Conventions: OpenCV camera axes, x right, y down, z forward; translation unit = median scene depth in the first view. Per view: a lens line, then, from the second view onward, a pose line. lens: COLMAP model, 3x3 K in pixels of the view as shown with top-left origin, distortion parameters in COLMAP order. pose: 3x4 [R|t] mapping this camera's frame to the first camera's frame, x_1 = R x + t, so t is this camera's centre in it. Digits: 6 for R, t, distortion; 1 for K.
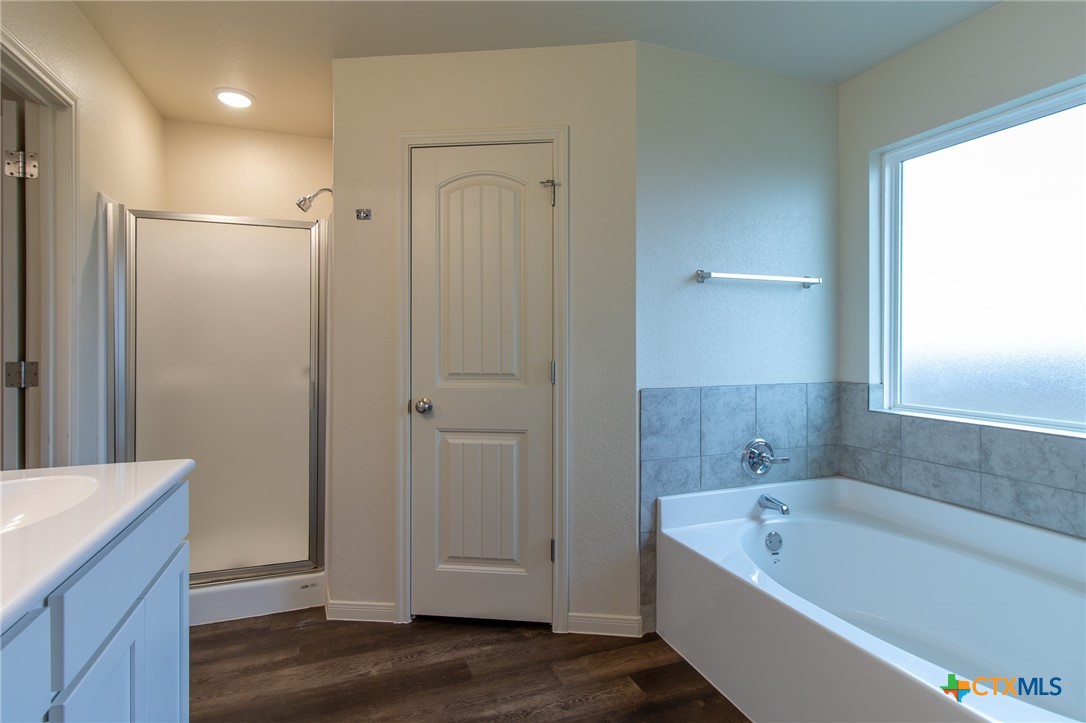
lens RADIAL K [[514.4, 0, 519.5], [0, 514.4, 343.8], [0, 0, 1]] dist [-0.000407, 0.000776]
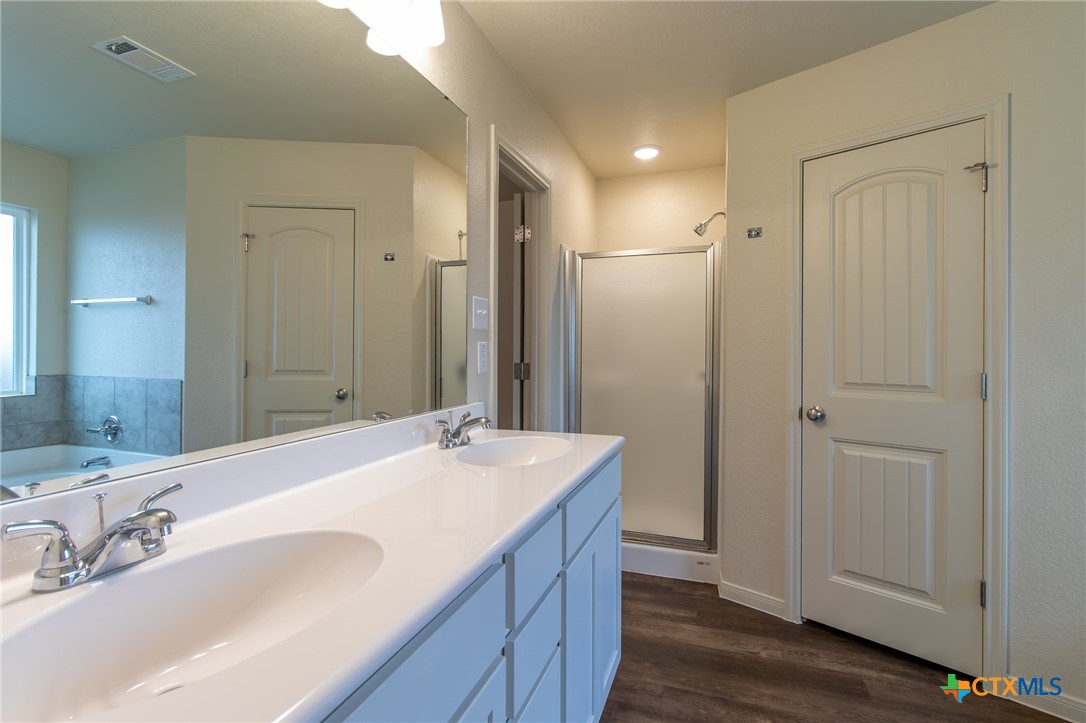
lens RADIAL K [[514.4, 0, 541.8], [0, 514.4, 350.1], [0, 0, 1]] dist [-0.000407, 0.000776]
pose [[0.777058, 0.002162, -0.629426, 0.032251], [-0.005068, 0.999983, -0.002822, 0.001214], [0.629409, 0.005383, 0.777056, -0.130020]]
